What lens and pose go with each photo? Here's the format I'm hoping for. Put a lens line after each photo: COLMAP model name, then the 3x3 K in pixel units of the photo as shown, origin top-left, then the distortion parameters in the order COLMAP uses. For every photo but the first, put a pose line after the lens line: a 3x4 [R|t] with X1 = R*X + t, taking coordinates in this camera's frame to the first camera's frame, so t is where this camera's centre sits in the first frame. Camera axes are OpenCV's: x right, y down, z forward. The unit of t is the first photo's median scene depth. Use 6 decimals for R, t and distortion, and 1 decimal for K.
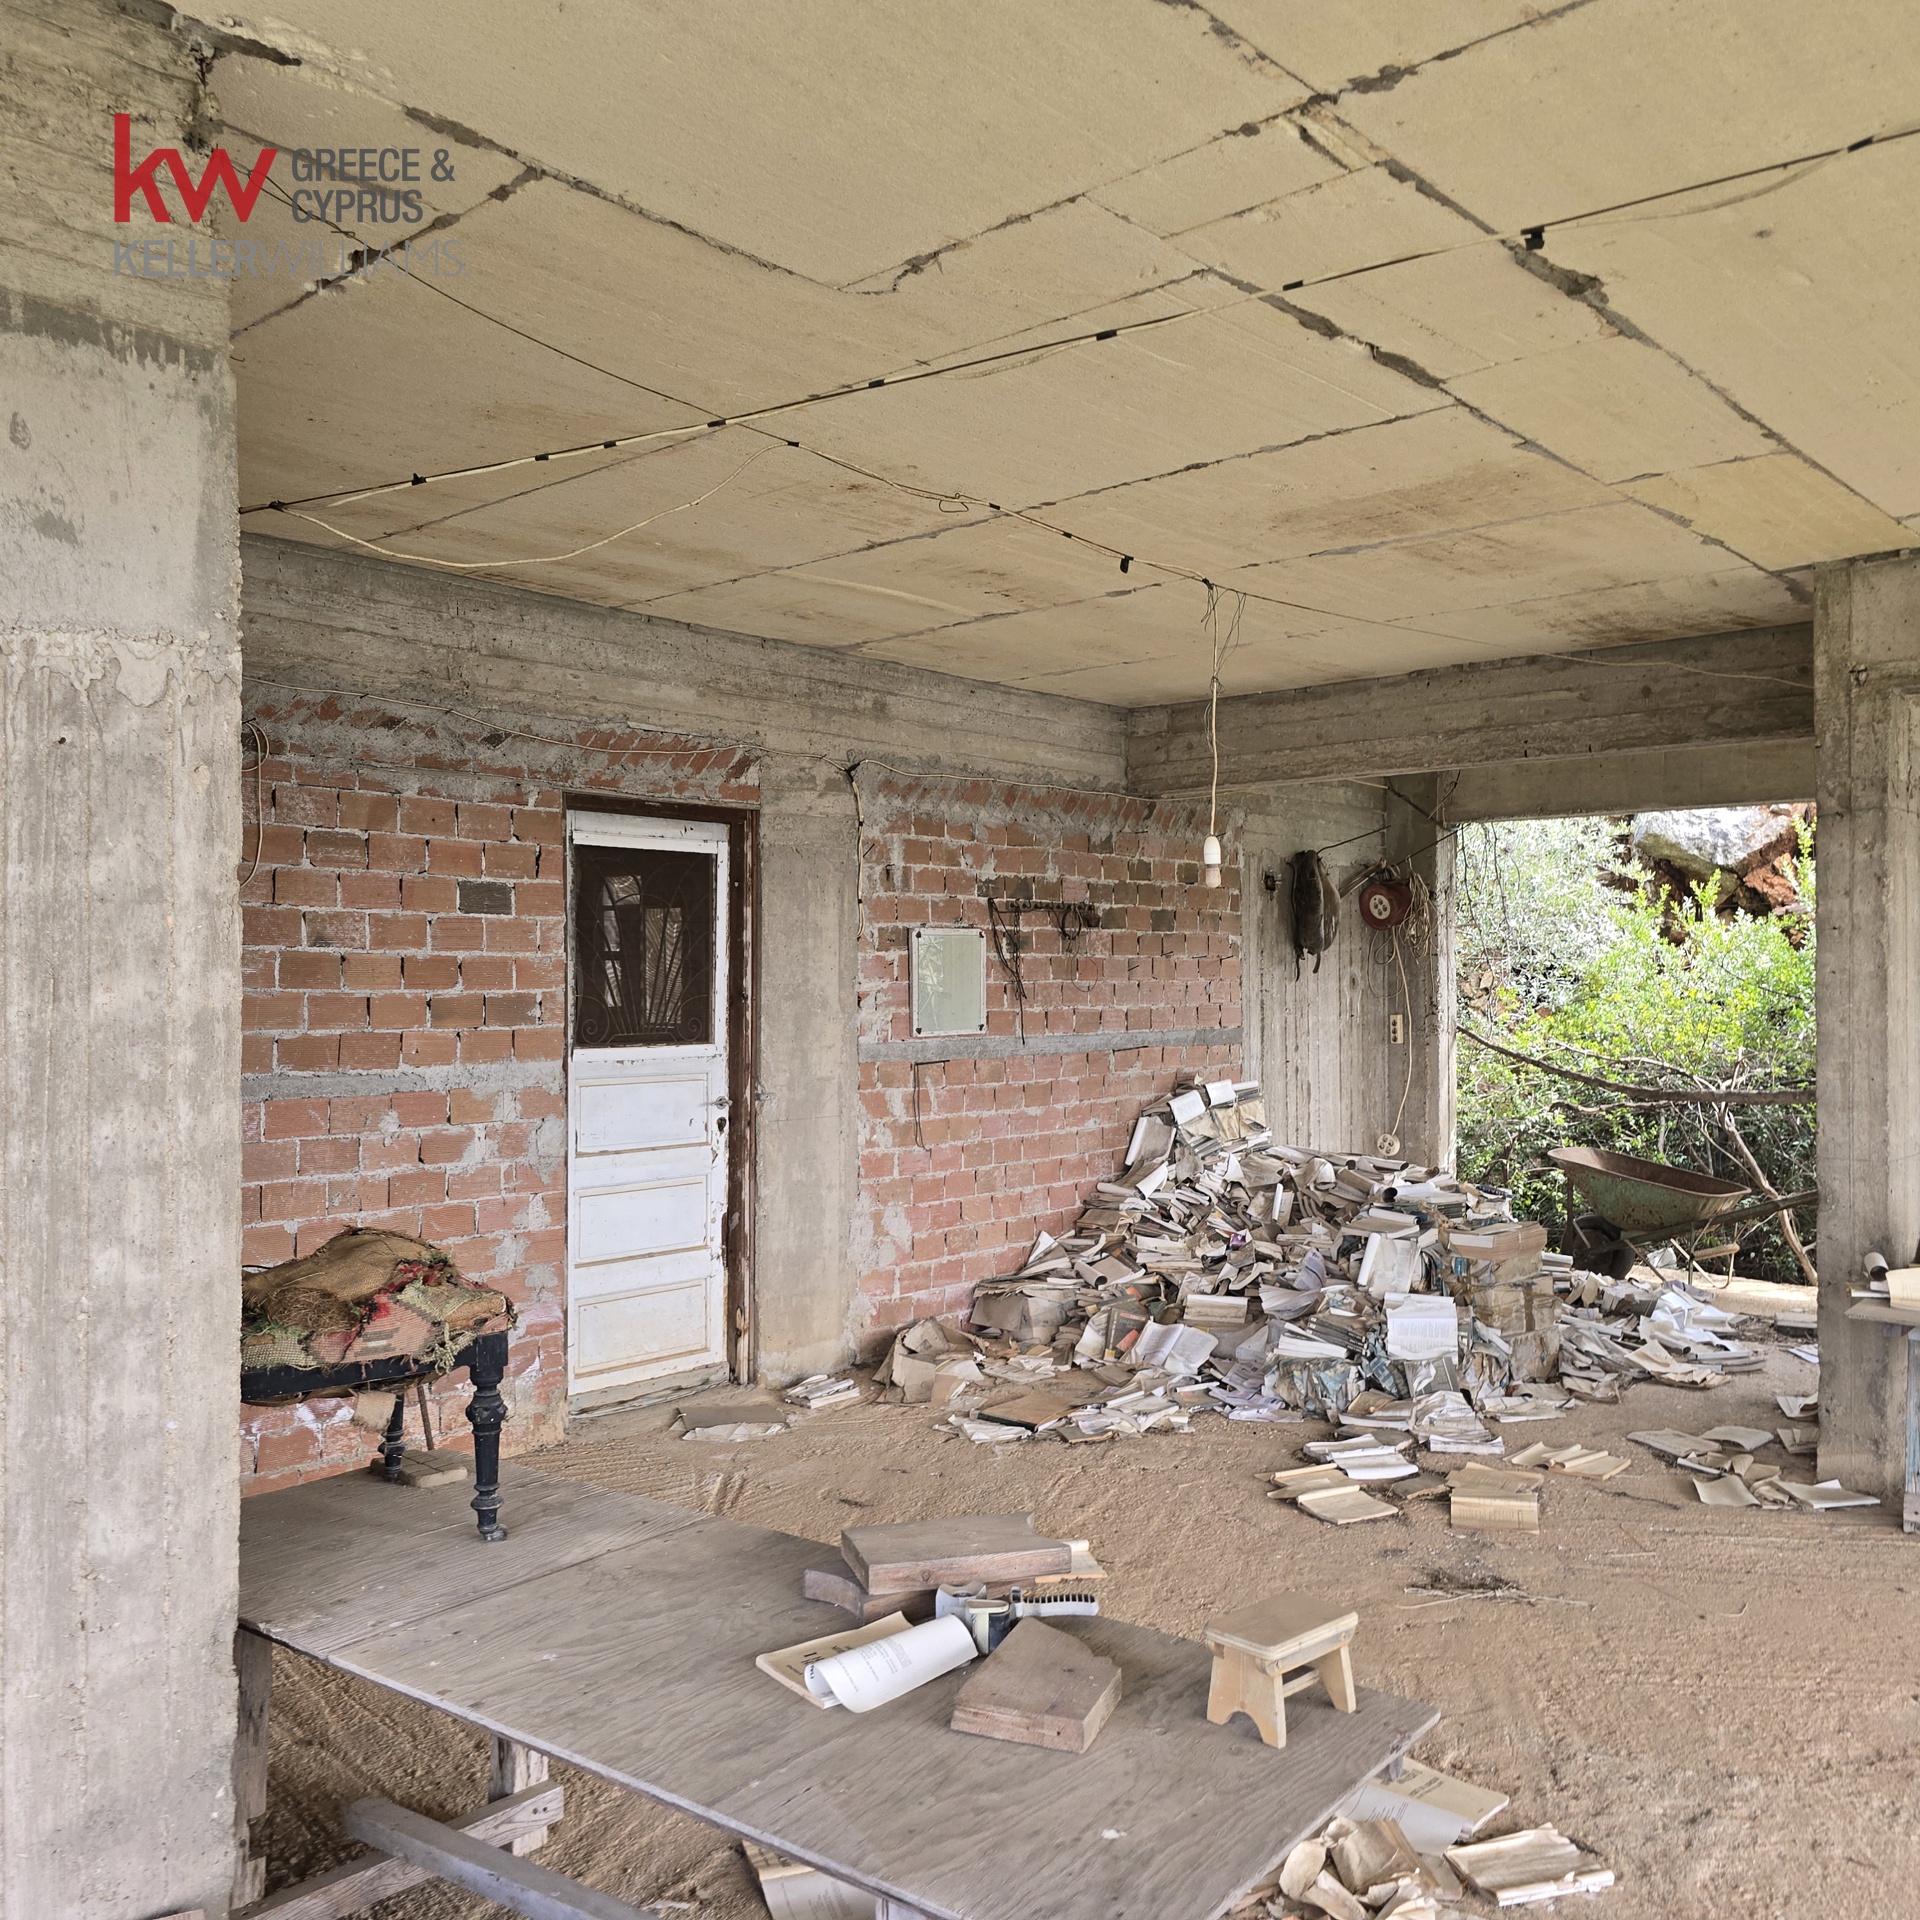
lens RADIAL K [[1708.8, 0, 957.0], [0, 1708.8, 981.8], [0, 0, 1]] dist [0.063456, -0.063821]
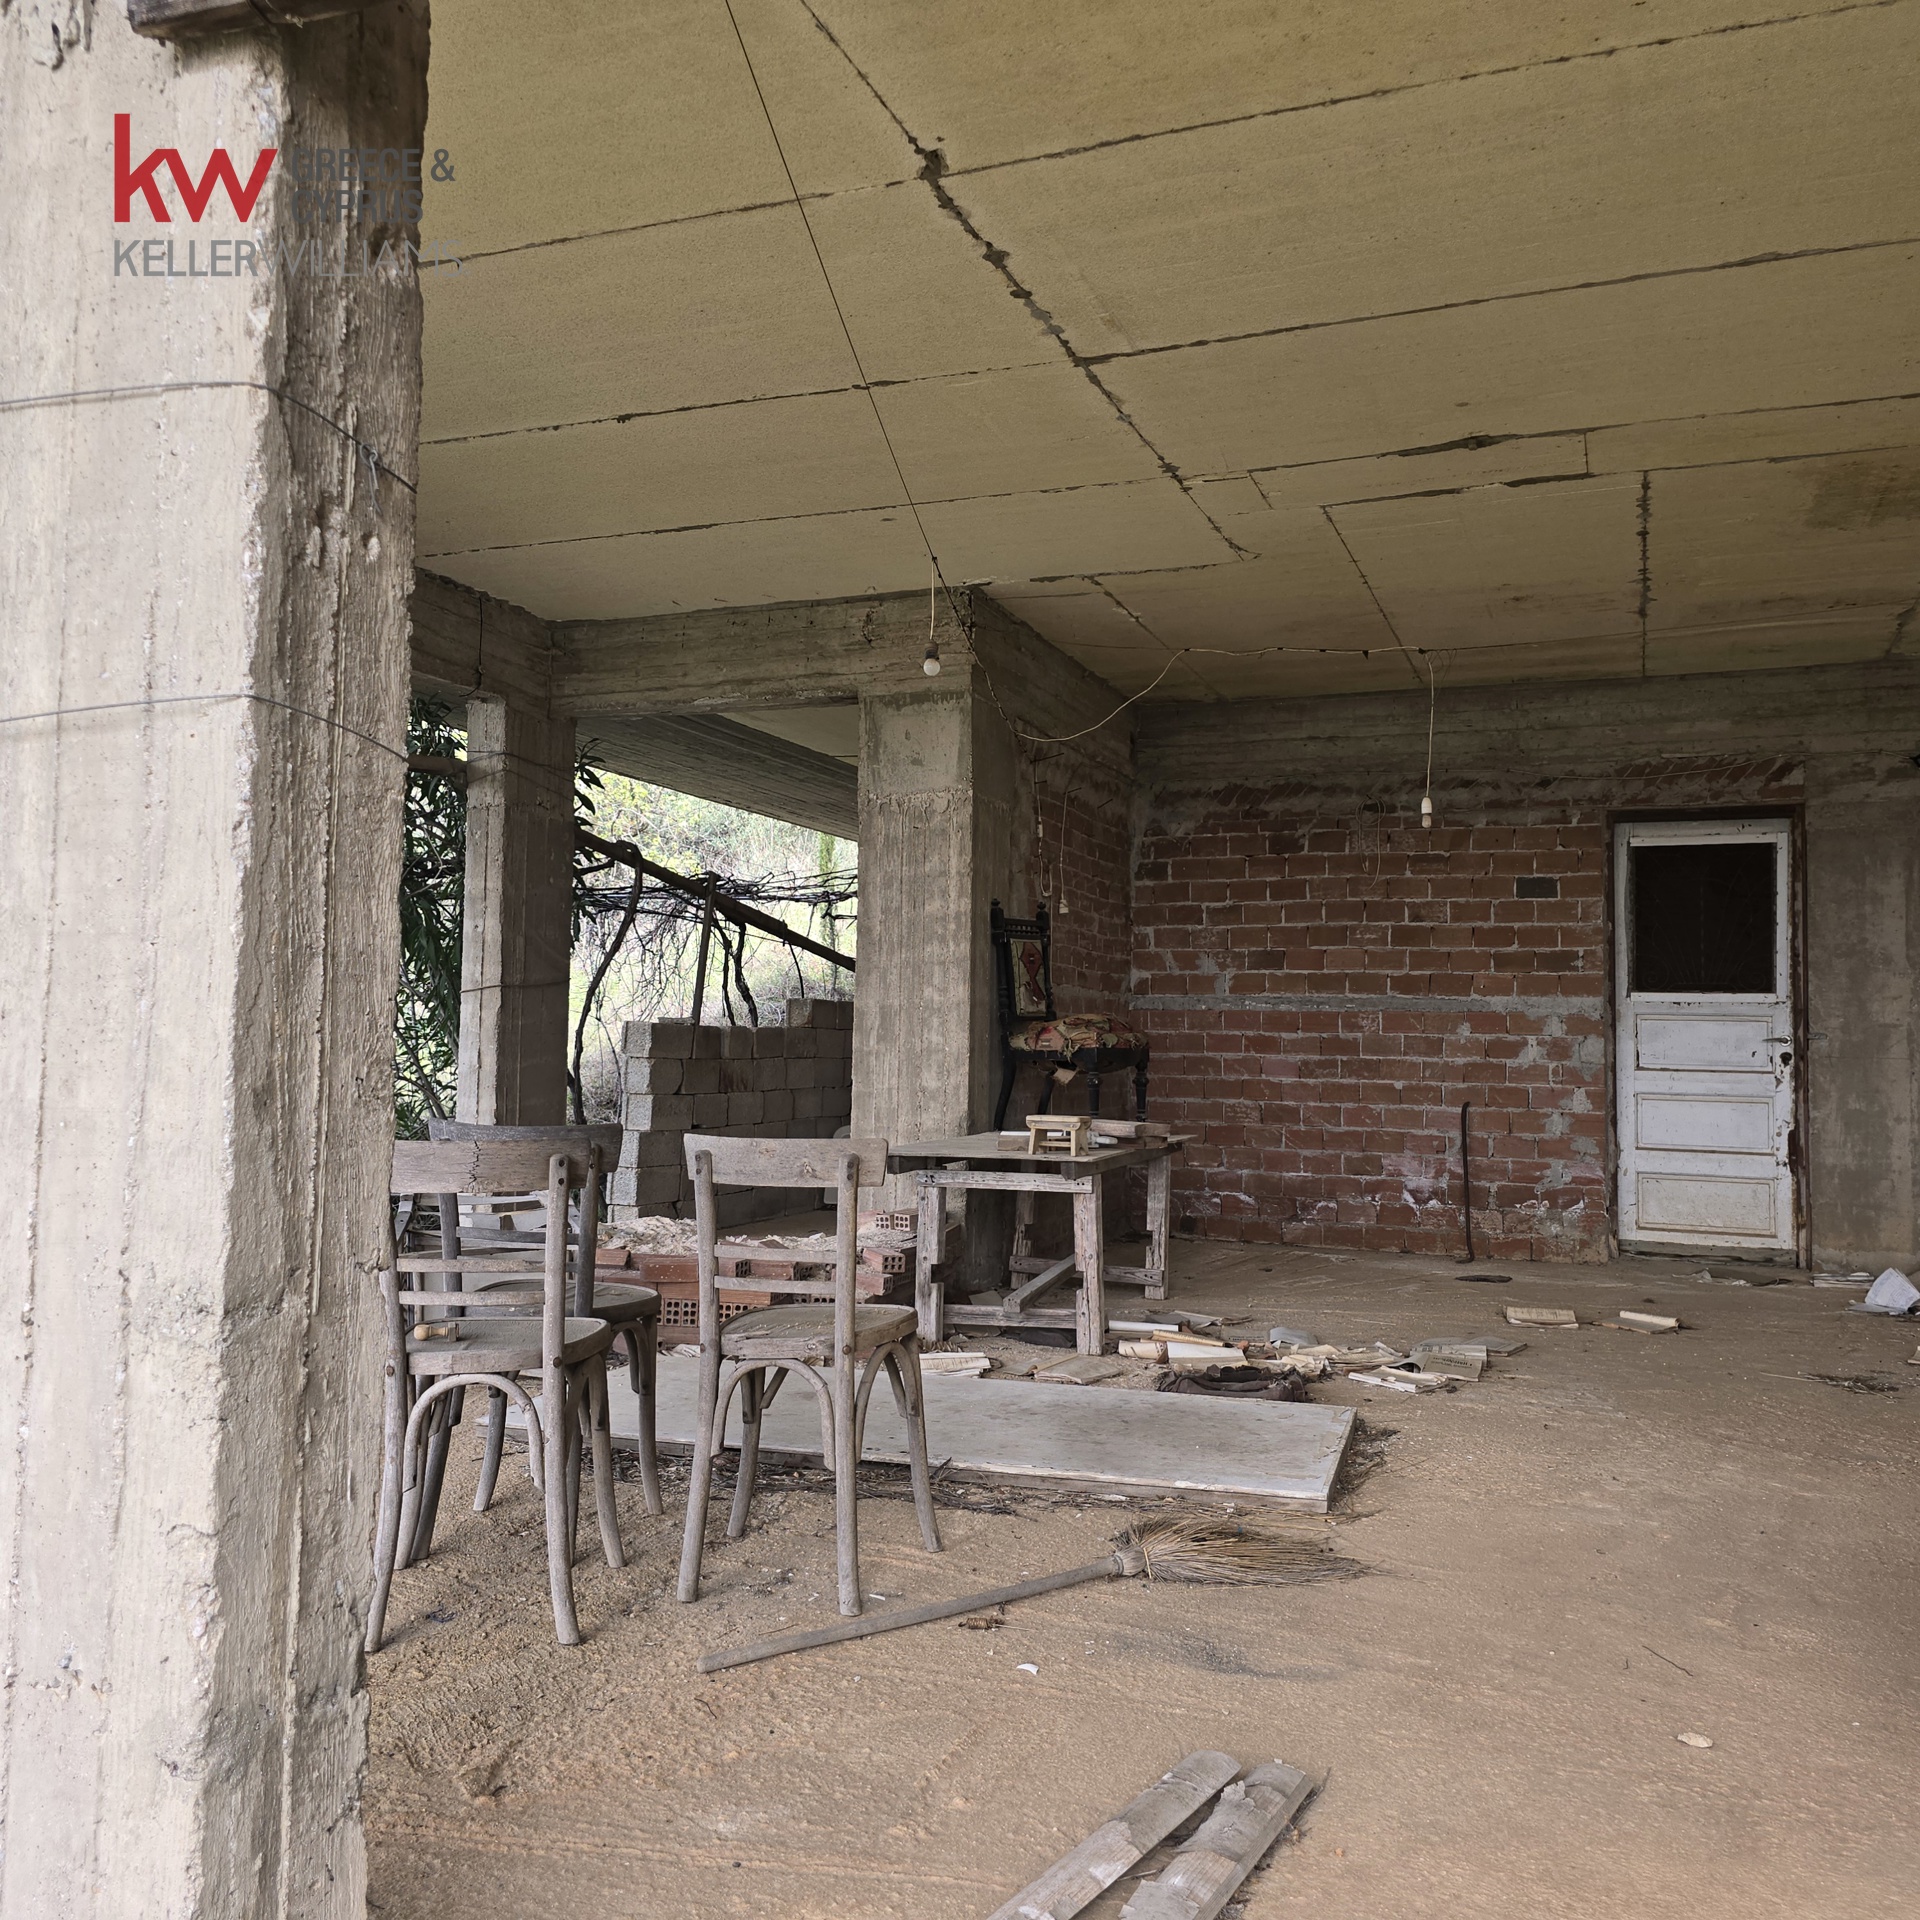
lens RADIAL K [[1708.8, 0, 957.0], [0, 1708.8, 981.8], [0, 0, 1]] dist [0.063456, -0.063821]
pose [[0.341189, -0.029723, -0.939525, 1.070586], [-0.023328, 0.998924, -0.040074, 0.117562], [0.939705, 0.035590, 0.340128, 0.000371]]
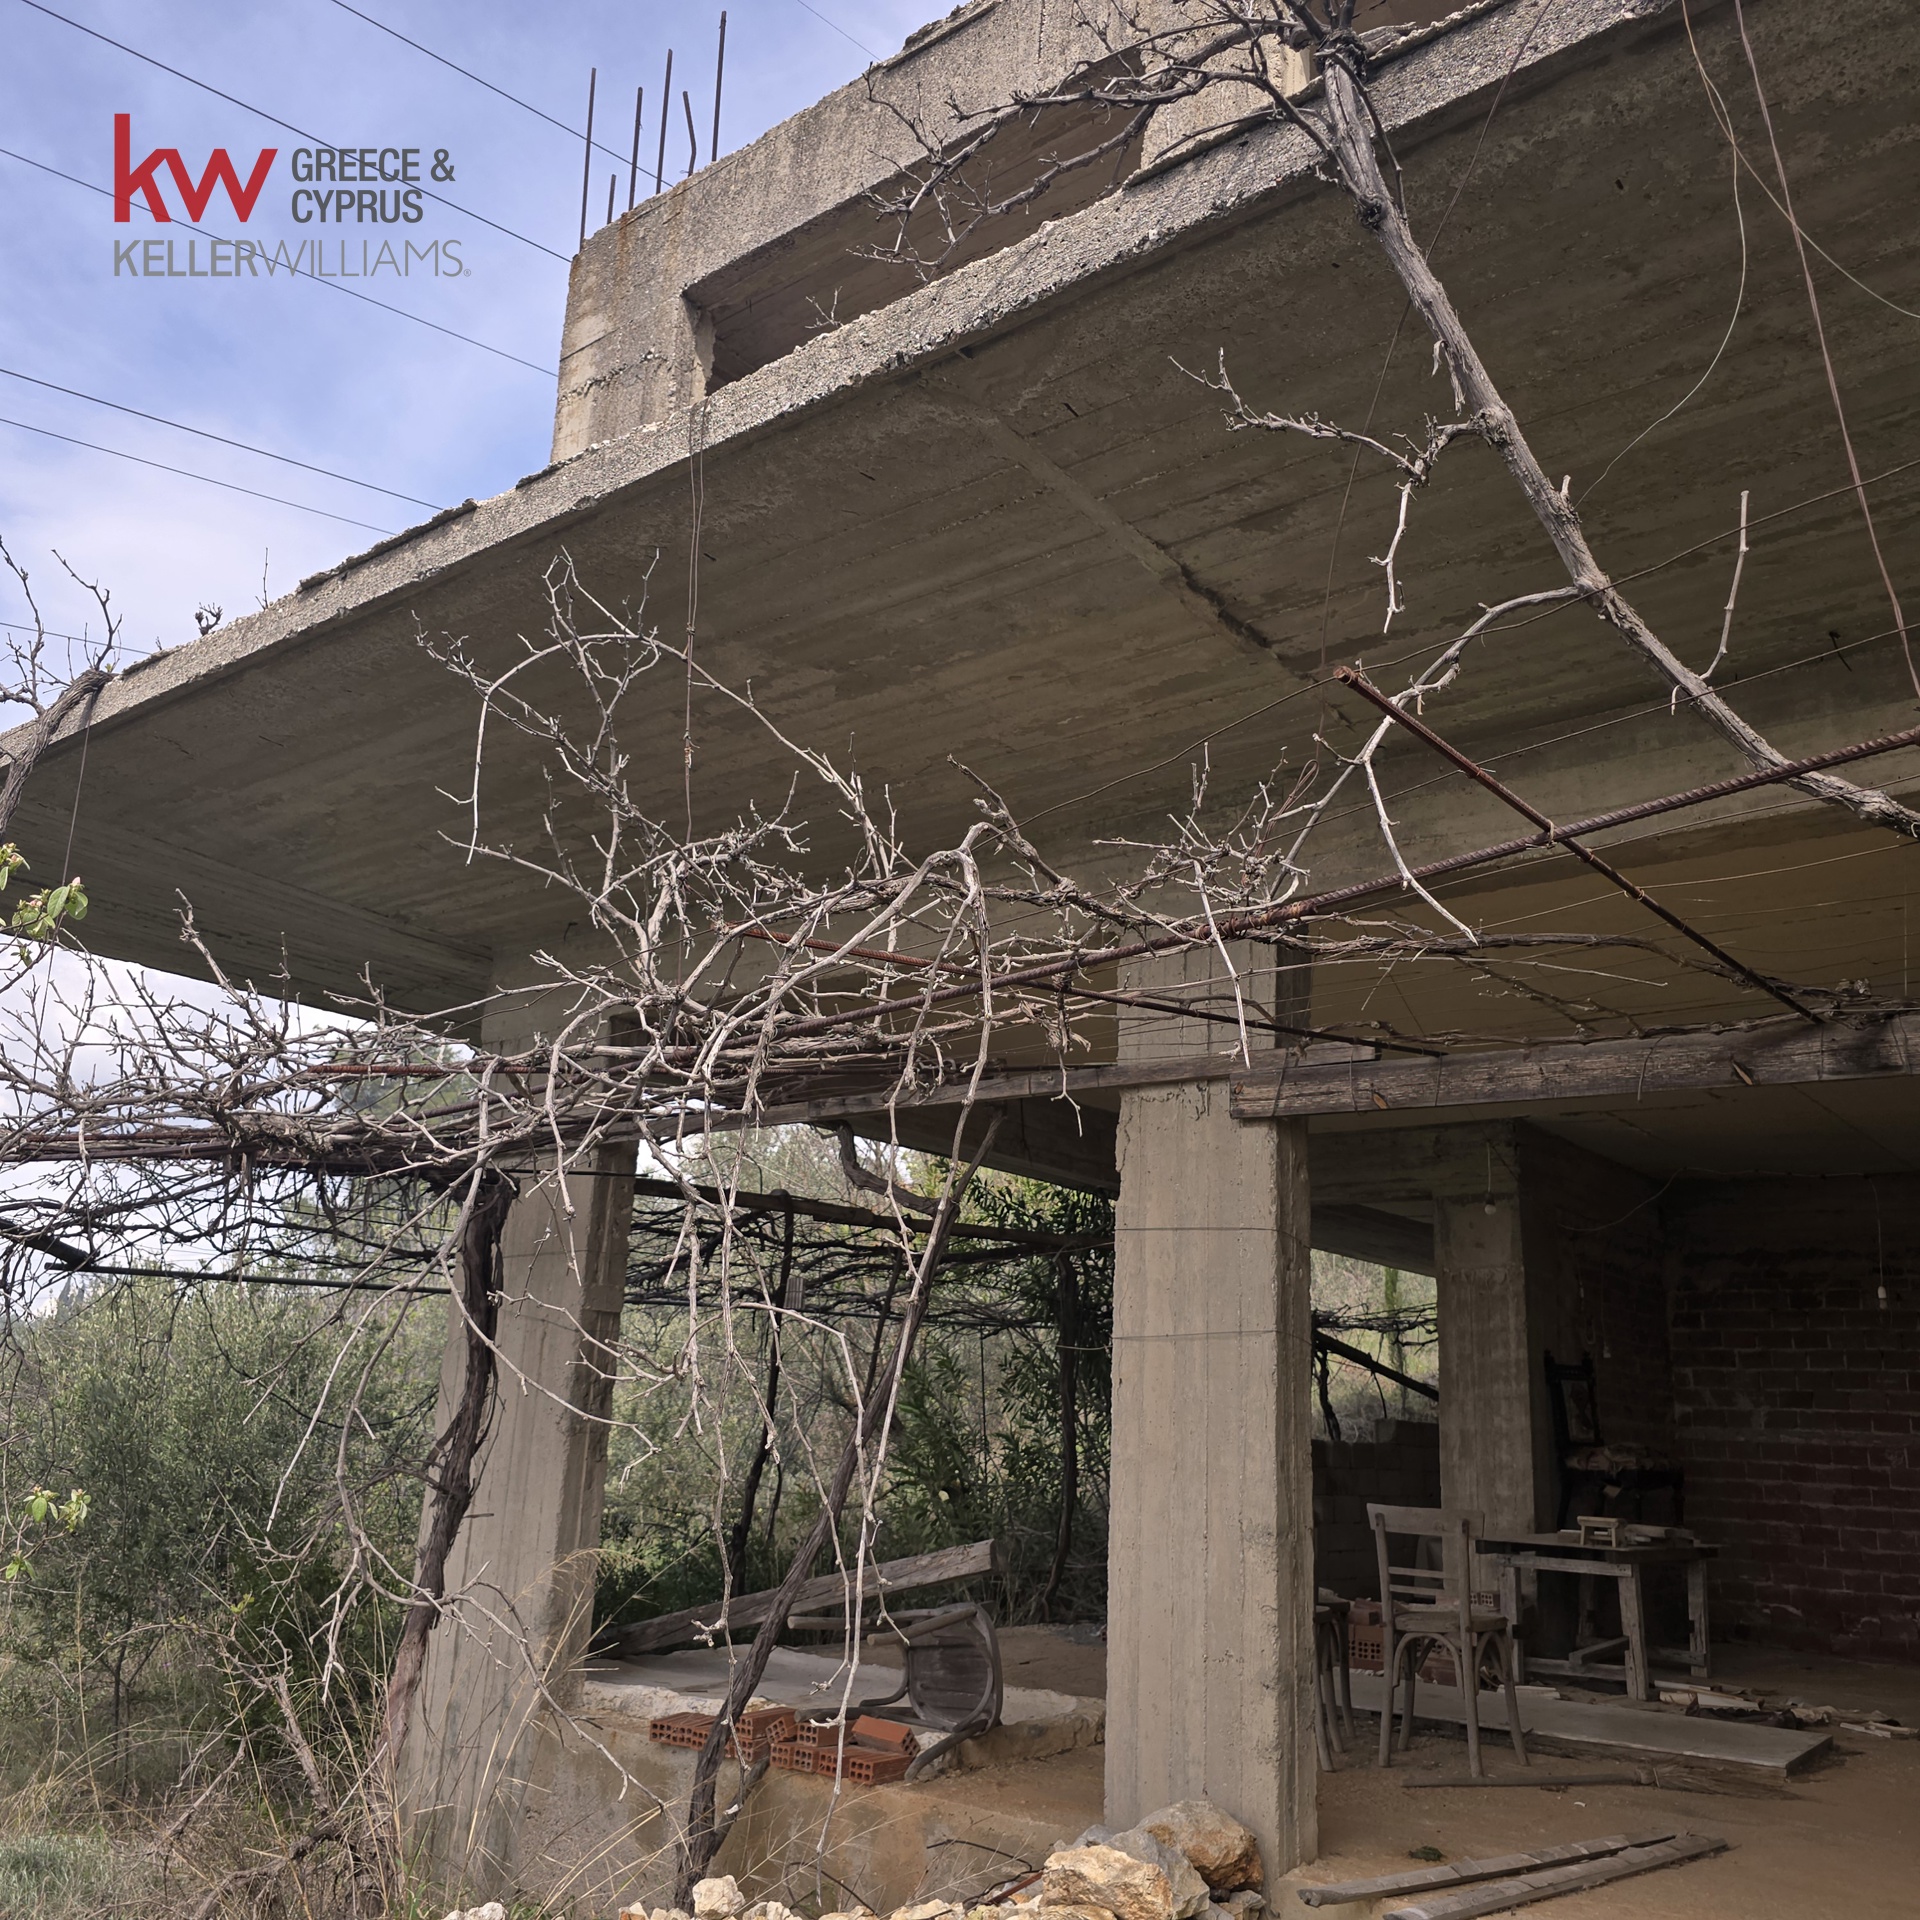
lens RADIAL K [[1708.8, 0, 957.0], [0, 1708.8, 981.8], [0, 0, 1]] dist [0.063456, -0.063821]
pose [[0.040115, -0.255667, -0.965932, 1.646205], [-0.054733, 0.964697, -0.257613, 0.125210], [0.997695, 0.063203, 0.024706, -0.204728]]
